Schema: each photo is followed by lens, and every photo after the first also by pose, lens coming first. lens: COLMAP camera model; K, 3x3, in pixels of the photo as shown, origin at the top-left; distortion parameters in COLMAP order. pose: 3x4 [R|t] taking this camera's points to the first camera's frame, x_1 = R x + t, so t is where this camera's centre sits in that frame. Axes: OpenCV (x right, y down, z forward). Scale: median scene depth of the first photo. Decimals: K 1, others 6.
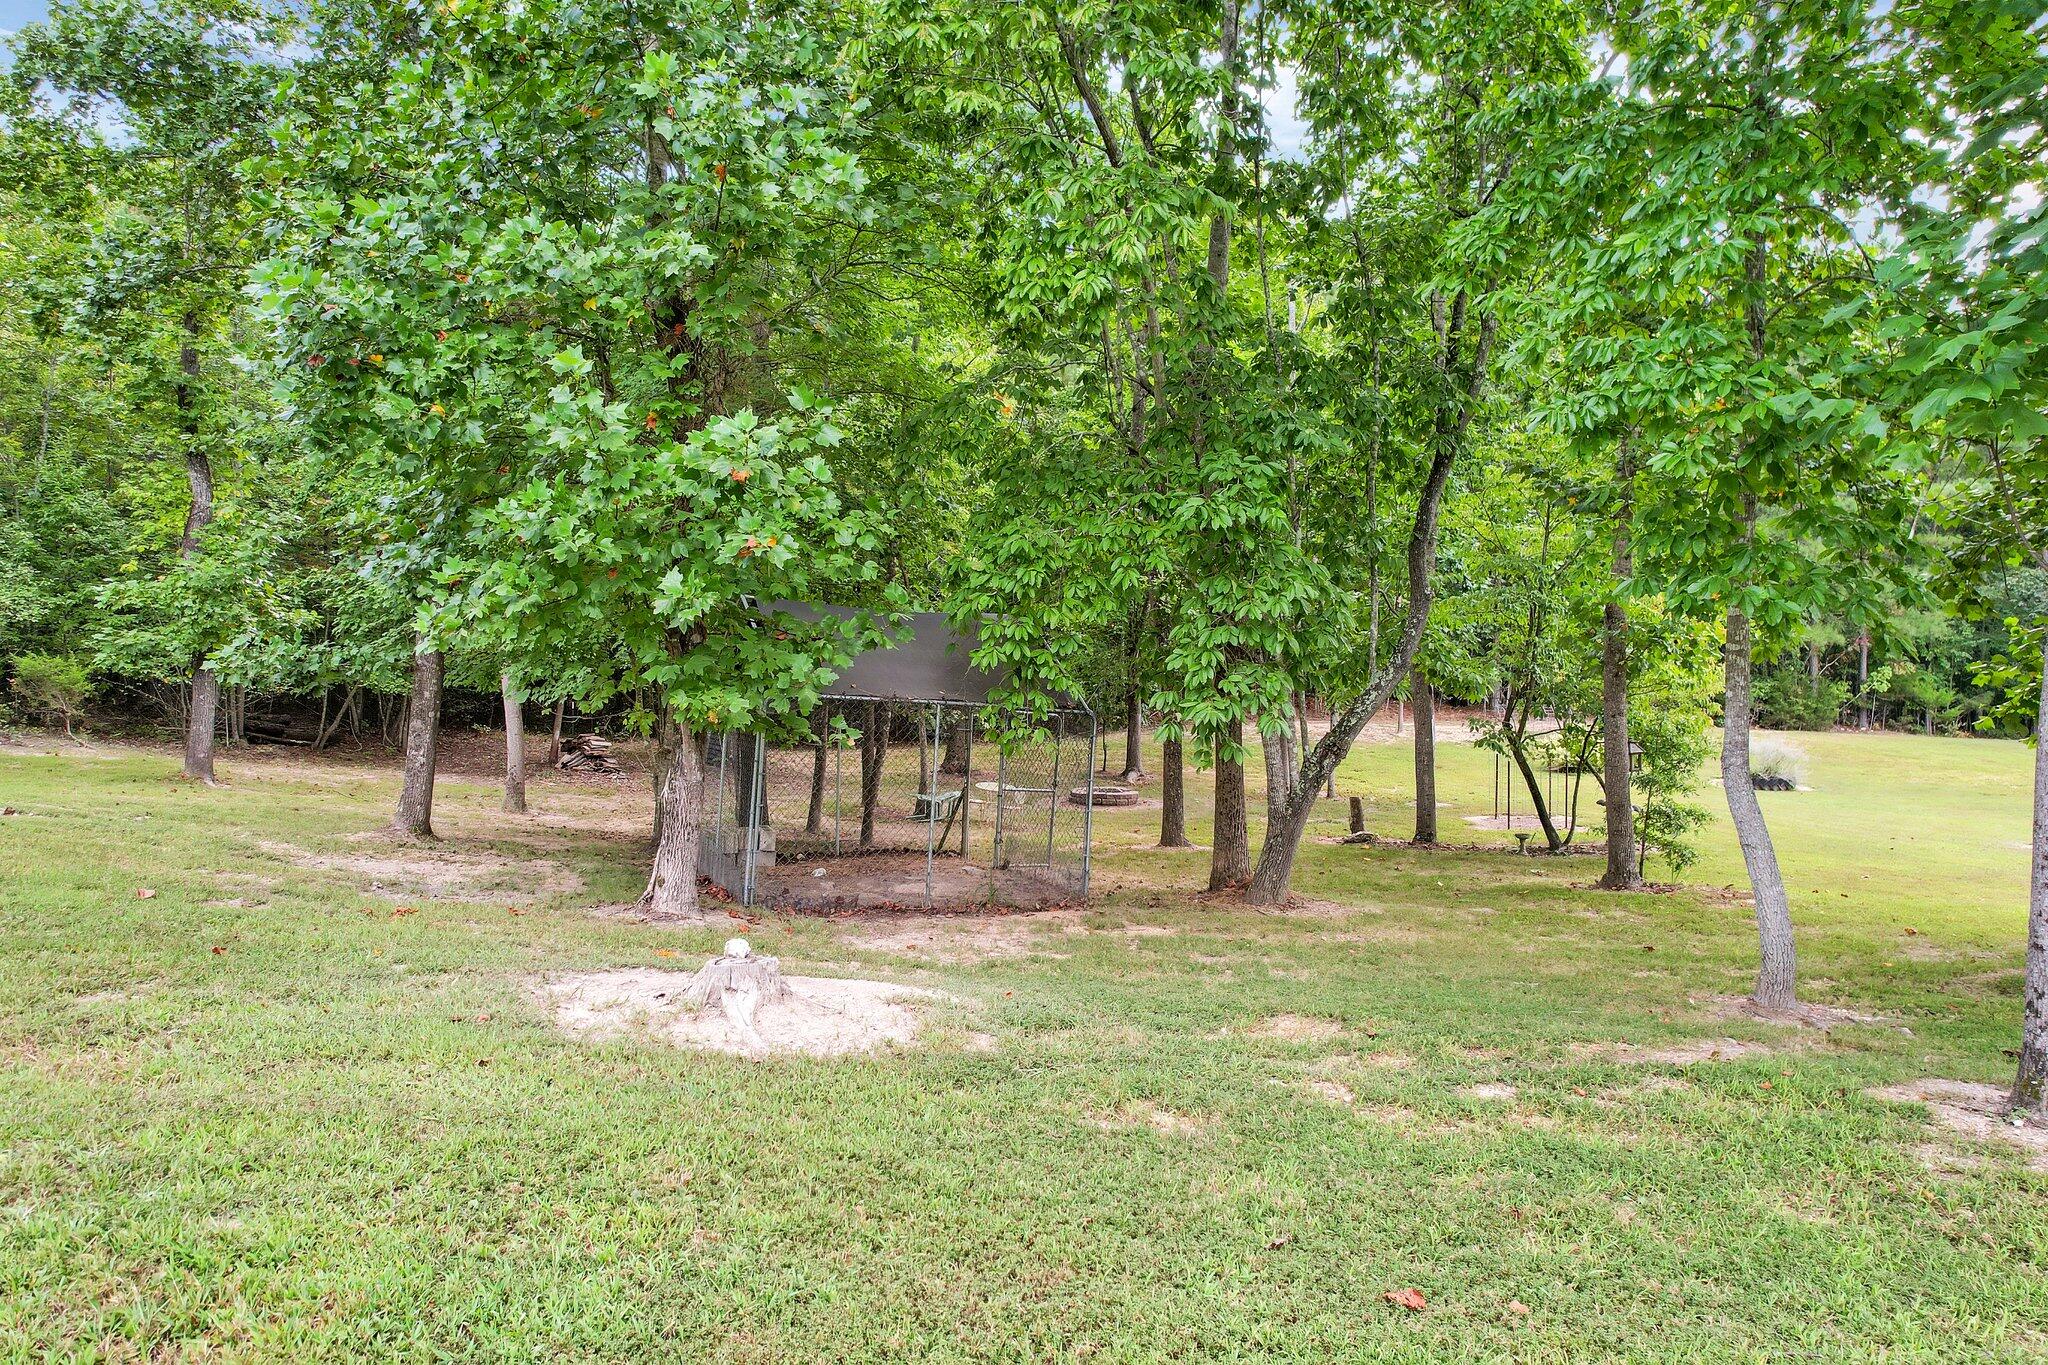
lens RADIAL K [[1313.7, 0, 1030.2], [0, 1313.7, 680.6], [0, 0, 1]] dist [-0.074977, 0.065367]
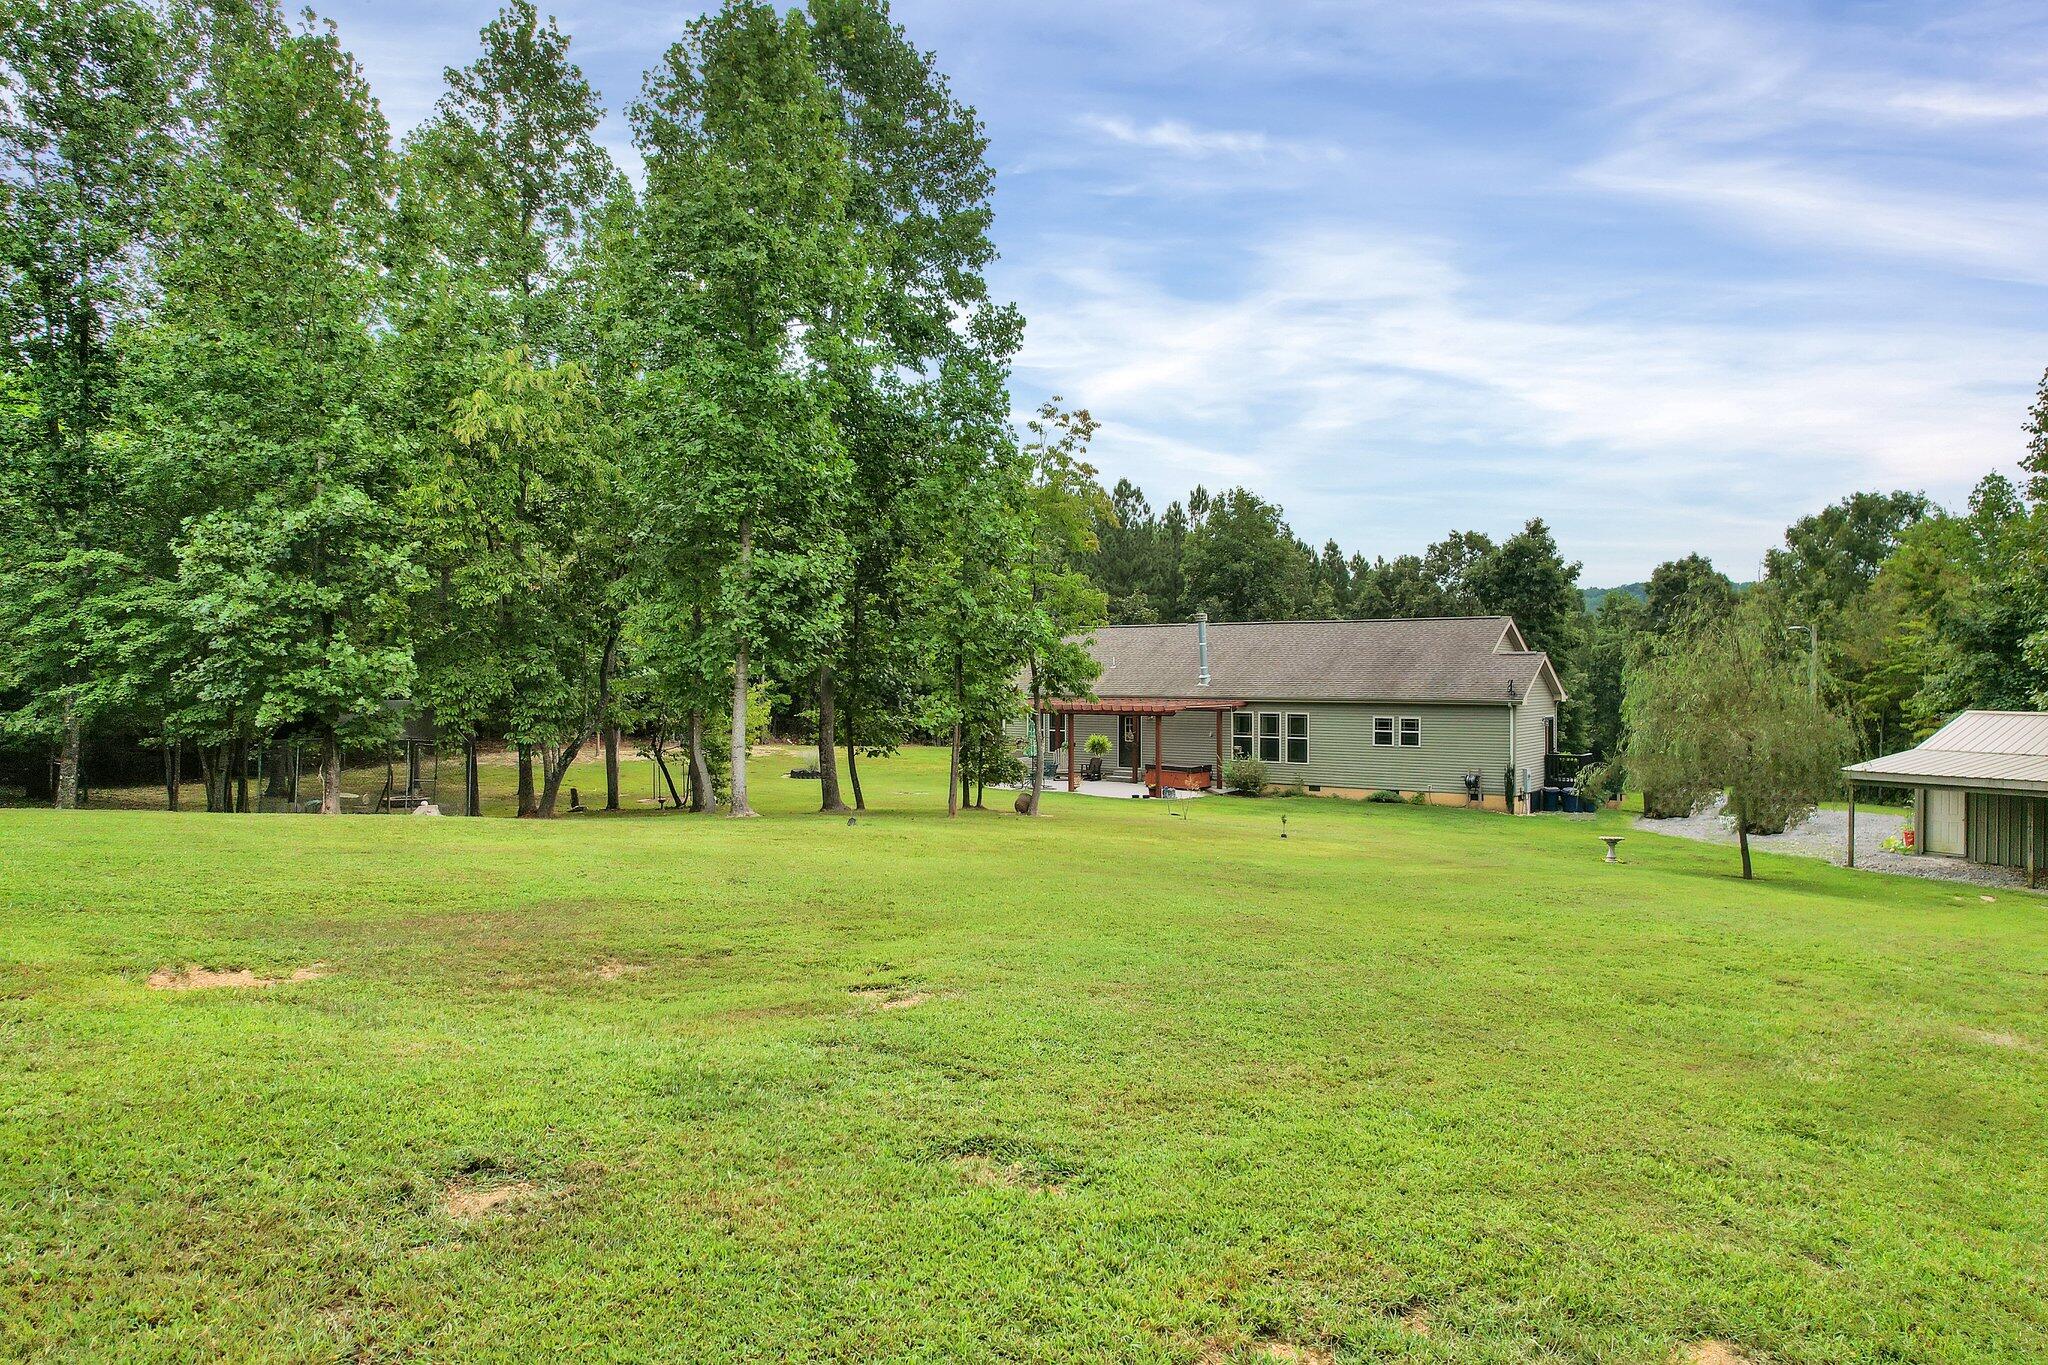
lens RADIAL K [[1313.7, 0, 1035.2], [0, 1313.7, 668.0], [0, 0, 1]] dist [-0.074977, 0.065367]
pose [[0.825419, -0.002229, 0.564516, -0.456120], [0.025262, 0.999136, -0.032994, -0.008261], [-0.563955, 0.041494, 0.824762, -1.615943]]
